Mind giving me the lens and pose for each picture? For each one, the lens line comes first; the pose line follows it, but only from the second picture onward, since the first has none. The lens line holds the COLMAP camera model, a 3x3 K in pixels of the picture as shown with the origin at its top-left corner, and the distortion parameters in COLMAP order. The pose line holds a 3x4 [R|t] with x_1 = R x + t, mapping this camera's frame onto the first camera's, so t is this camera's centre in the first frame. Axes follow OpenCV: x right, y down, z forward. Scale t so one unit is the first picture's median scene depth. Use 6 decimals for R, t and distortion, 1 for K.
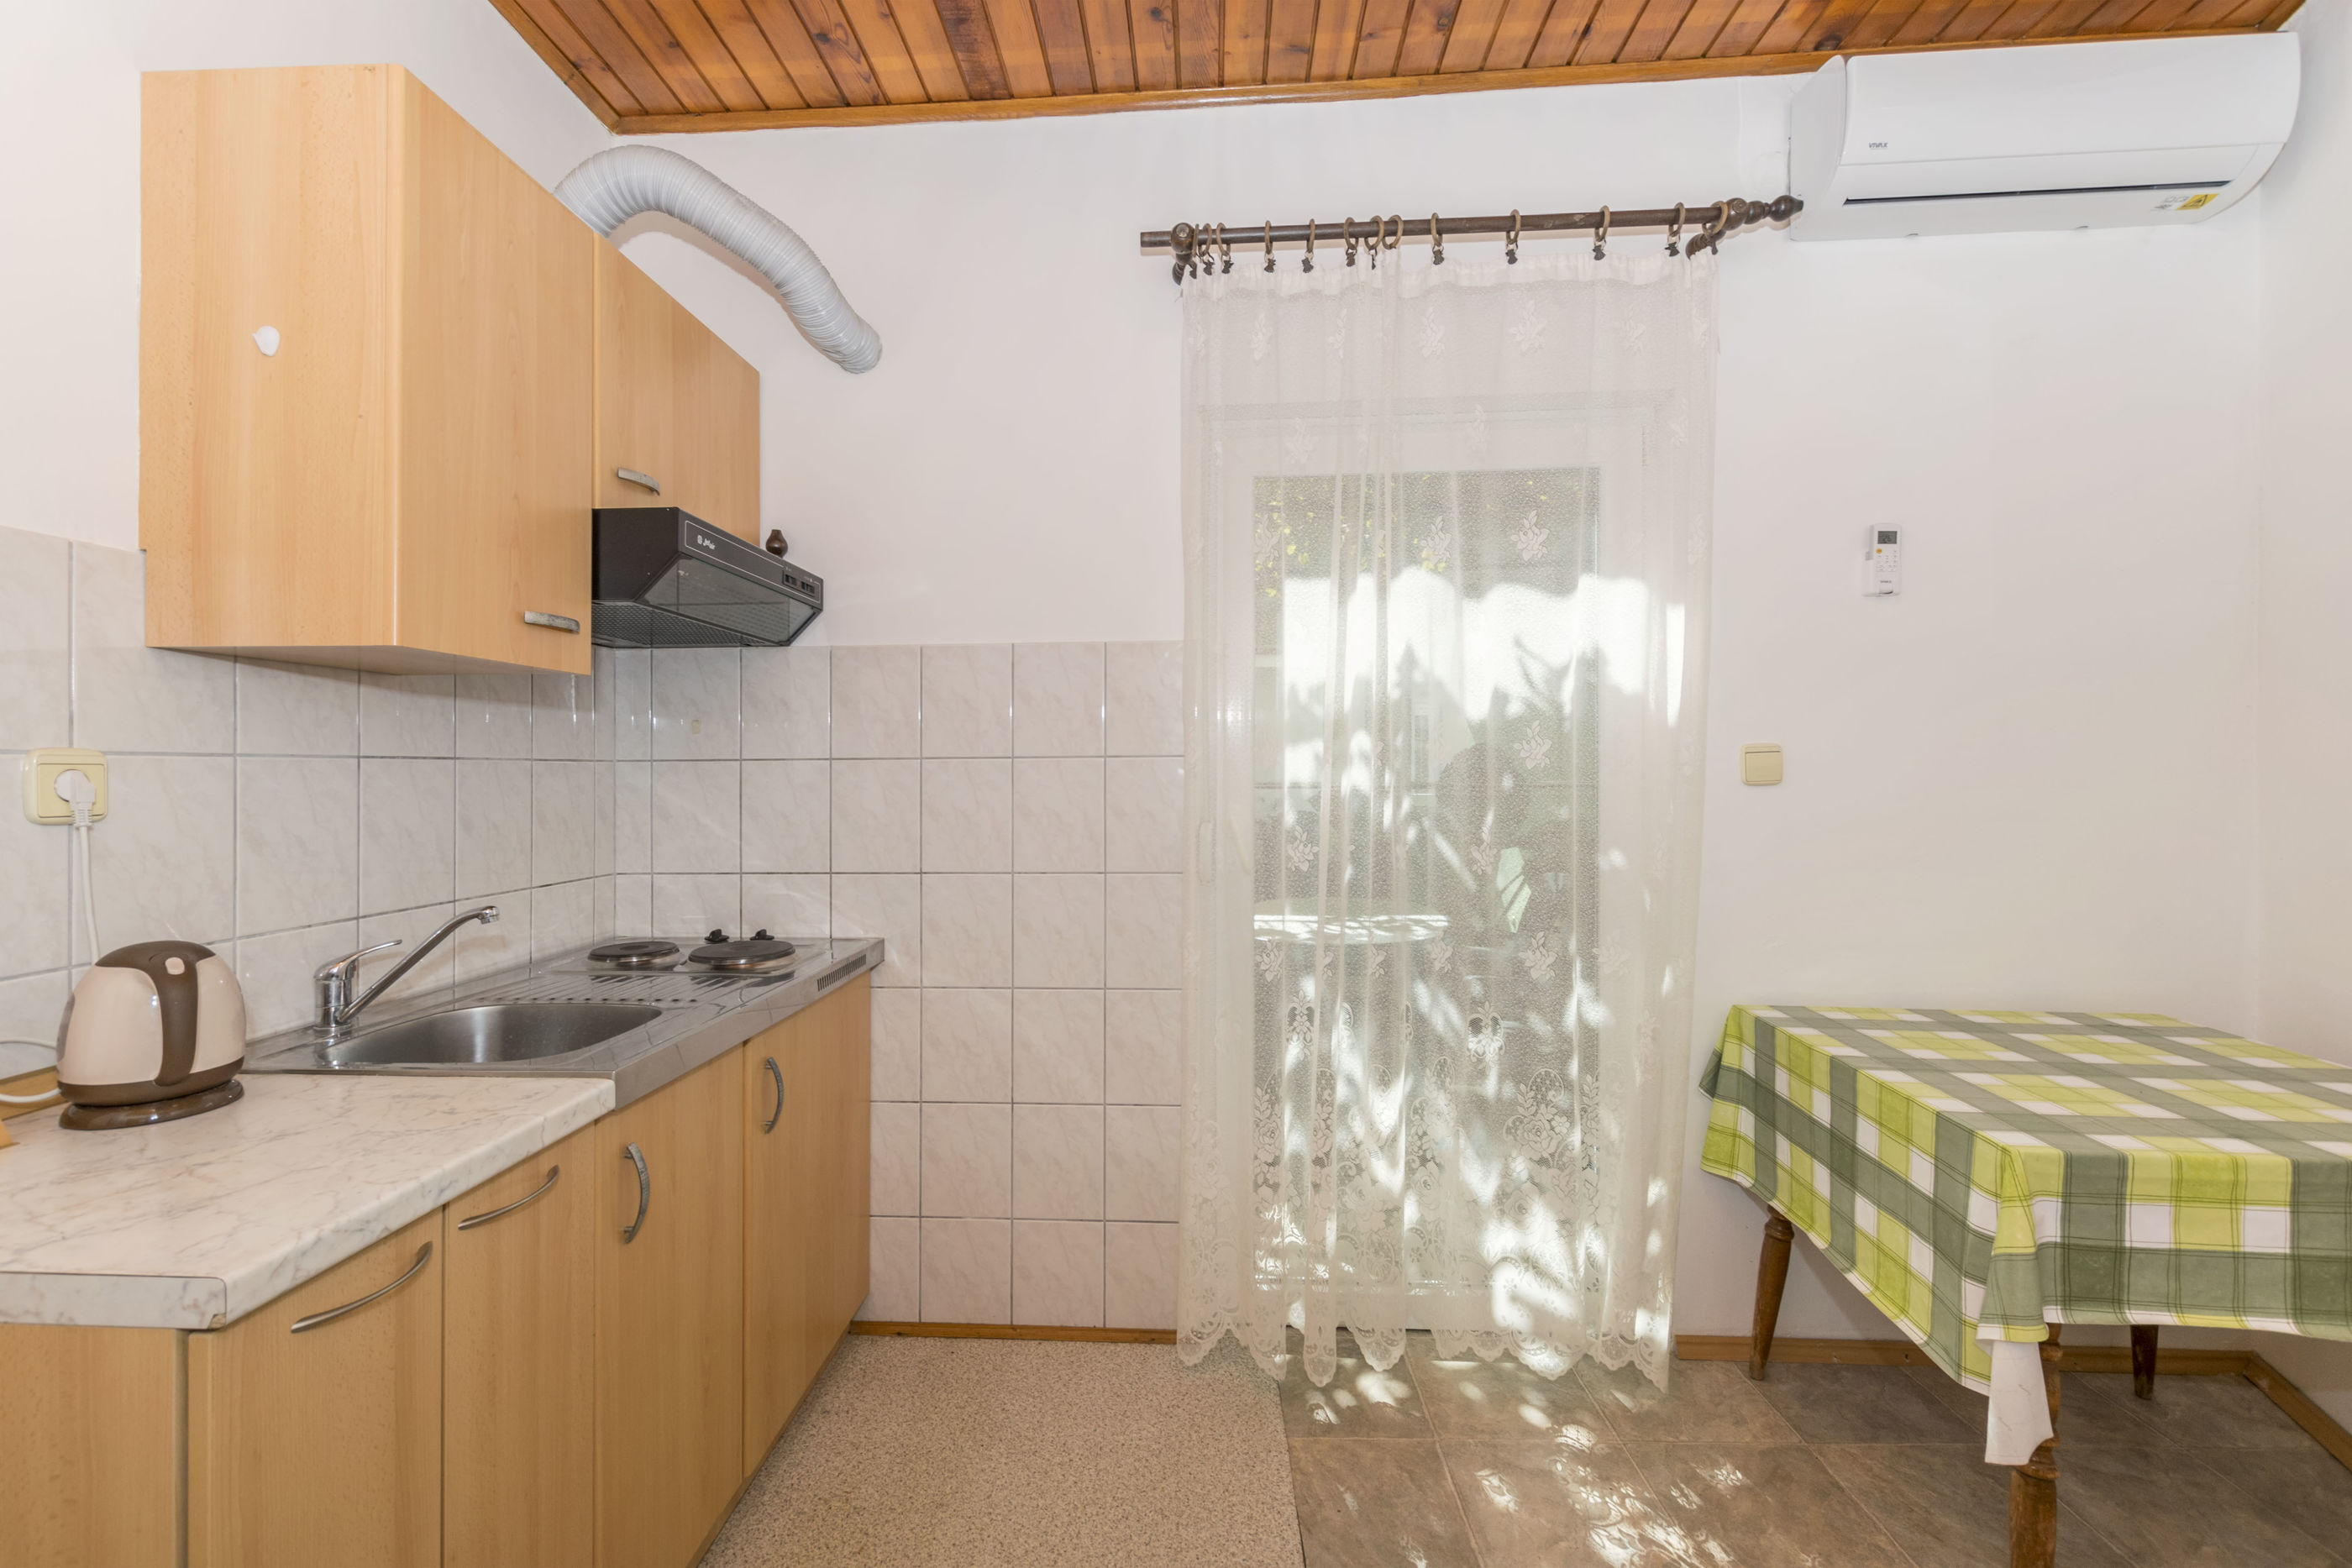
lens RADIAL K [[1026.9, 0, 1163.6], [0, 1026.9, 781.0], [0, 0, 1]] dist [0.012338, -0.002300]
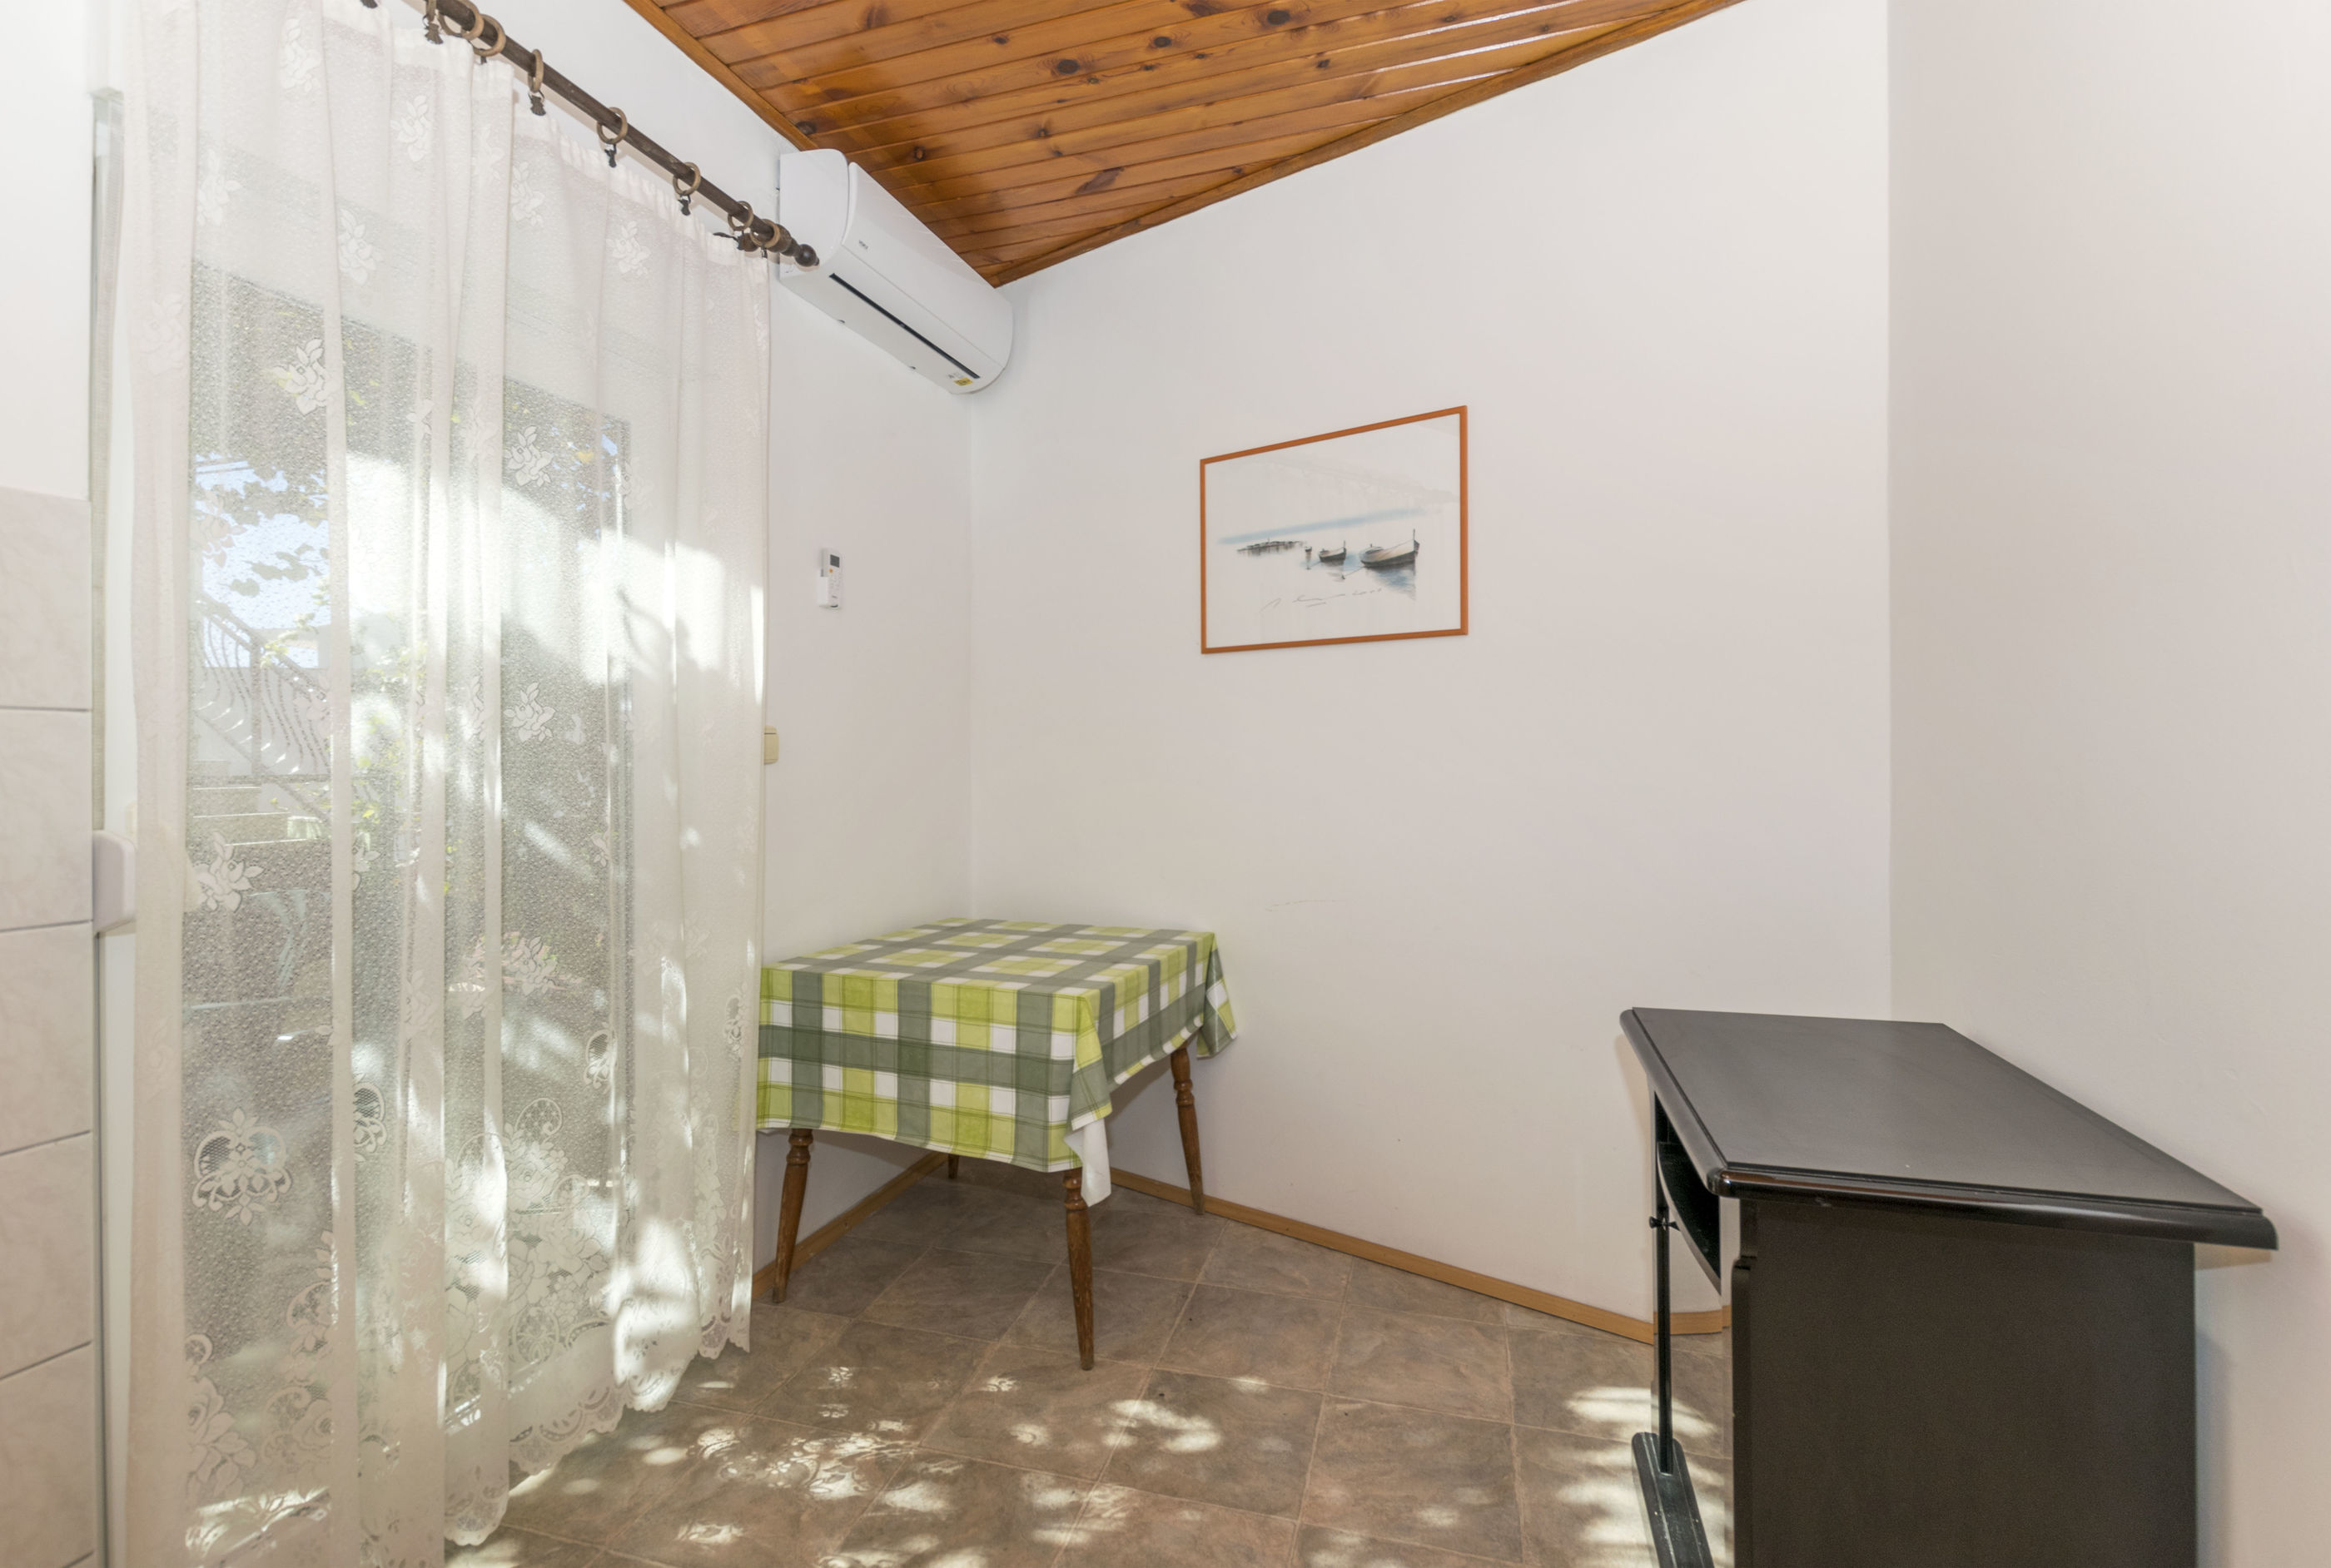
lens RADIAL K [[1029.7, 0, 1158.2], [0, 1029.7, 772.8], [0, 0, 1]] dist [0.004471, -0.000420]
pose [[0.258392, -0.006490, 0.966018, -0.404324], [0.014902, 0.999885, 0.002731, 0.018970], [-0.965925, 0.013690, 0.258459, 0.338859]]
